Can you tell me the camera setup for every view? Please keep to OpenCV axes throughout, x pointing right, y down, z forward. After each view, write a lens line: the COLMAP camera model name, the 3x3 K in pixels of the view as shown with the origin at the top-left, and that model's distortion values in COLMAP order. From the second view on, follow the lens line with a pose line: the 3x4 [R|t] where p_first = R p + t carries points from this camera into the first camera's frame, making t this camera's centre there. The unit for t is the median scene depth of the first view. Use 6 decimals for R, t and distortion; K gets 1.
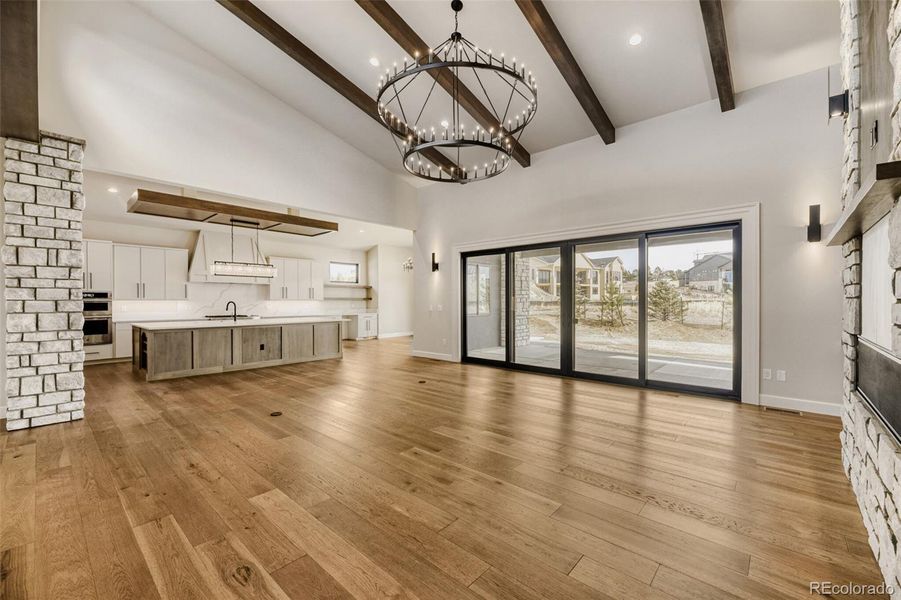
lens RADIAL K [[373.0, 0, 450.5], [0, 373.0, 300.0], [0, 0, 1]] dist [-0.000180, -0.000101]
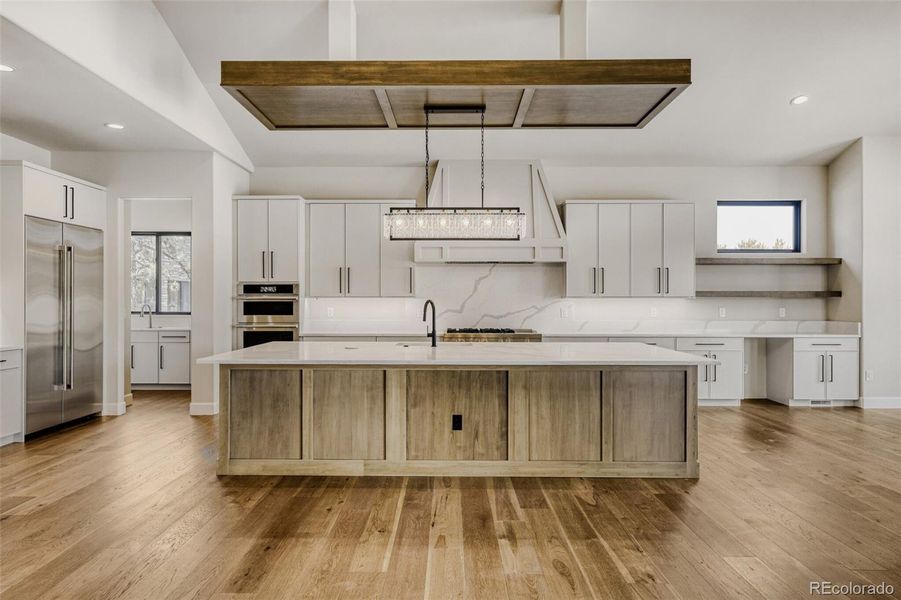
lens RADIAL K [[594.5, 0, 450.5], [0, 594.5, 300.0], [0, 0, 1]] dist [0.003735, 0.000734]
pose [[0.669485, 0.001896, -0.742823, -0.043918], [-0.000075, 0.999997, 0.002485, 0.001532], [0.742826, -0.001608, 0.669483, 0.384311]]
